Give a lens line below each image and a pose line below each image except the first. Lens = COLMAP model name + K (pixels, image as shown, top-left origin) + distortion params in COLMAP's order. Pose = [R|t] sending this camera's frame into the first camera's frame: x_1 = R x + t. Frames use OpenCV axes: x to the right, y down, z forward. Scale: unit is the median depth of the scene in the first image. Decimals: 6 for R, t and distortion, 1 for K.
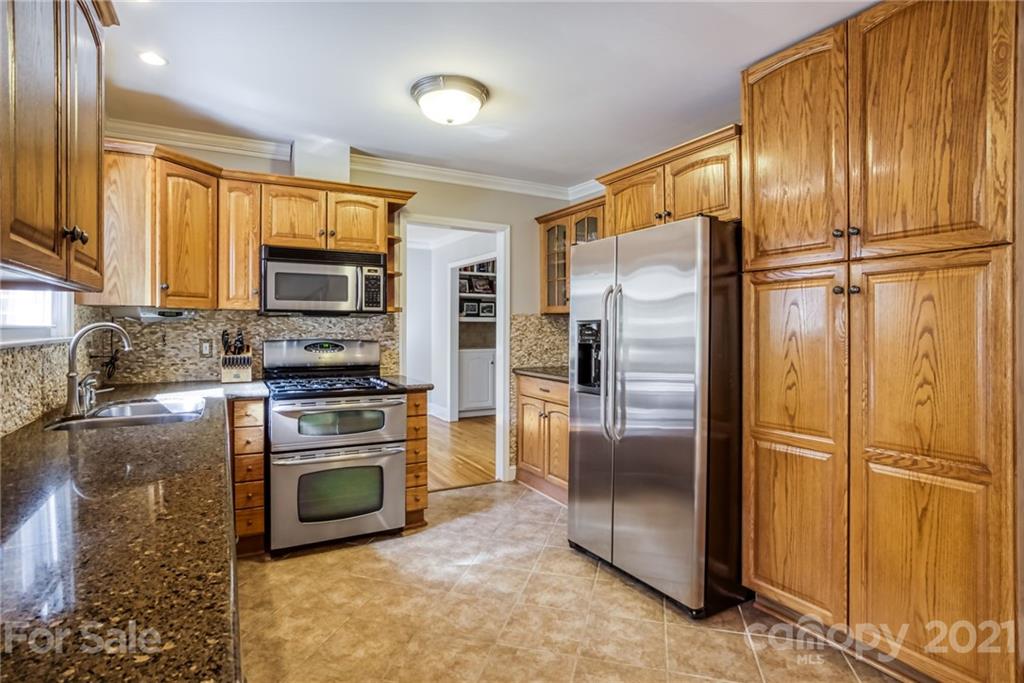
lens RADIAL K [[538.3, 0, 498.4], [0, 538.3, 329.8], [0, 0, 1]] dist [-0.051460, 0.025254]
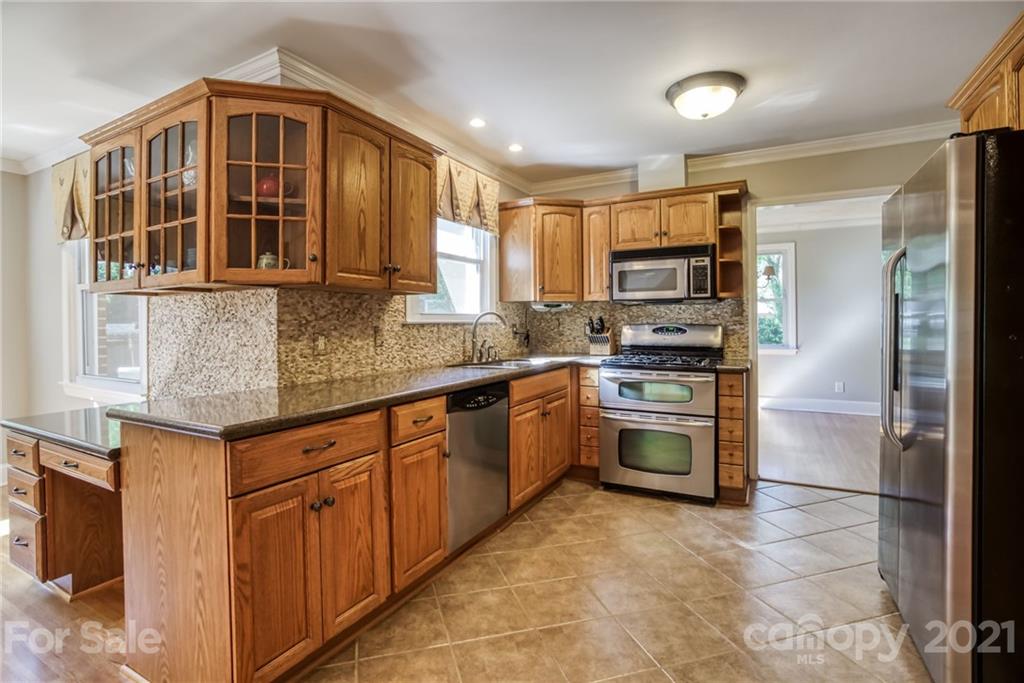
lens RADIAL K [[503.3, 0, 489.7], [0, 503.3, 316.2], [0, 0, 1]] dist [-0.003901, -0.000179]
pose [[0.525558, -0.017886, -0.850570, 0.451175], [0.003862, 0.999819, -0.018638, 0.023399], [0.850749, 0.006510, 0.525532, 0.092497]]
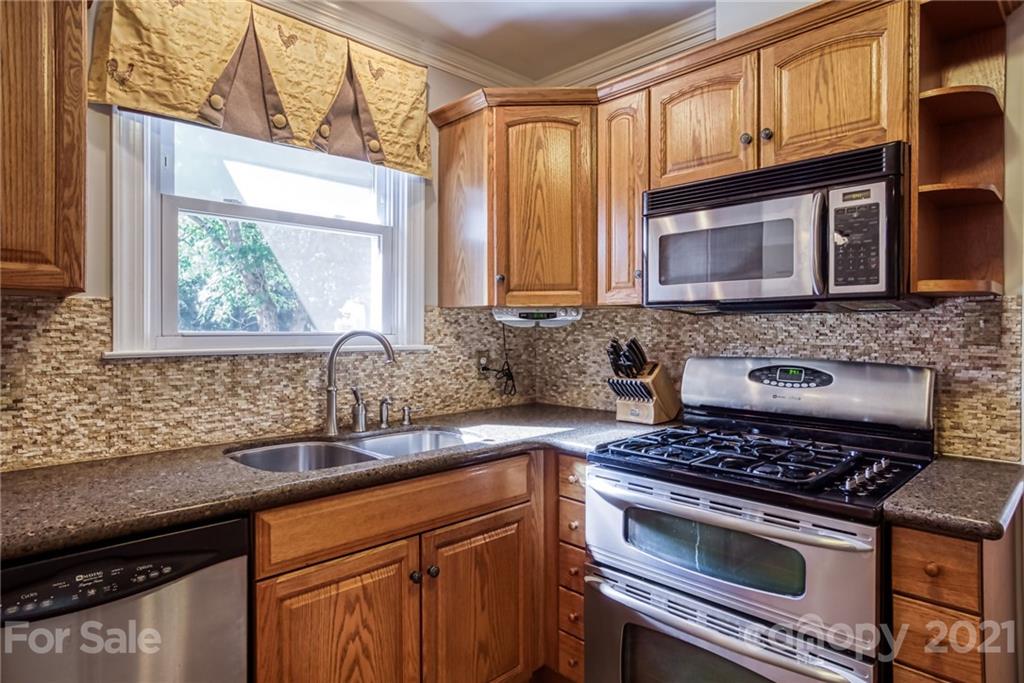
lens RADIAL K [[585.0, 0, 506.7], [0, 585.0, 330.8], [0, 0, 1]] dist [0.002742, 0.001933]
pose [[0.264991, -0.004123, -0.964242, 0.129770], [-0.004266, 0.999976, -0.005448, -0.004155], [0.964242, 0.005557, 0.264967, 0.678918]]
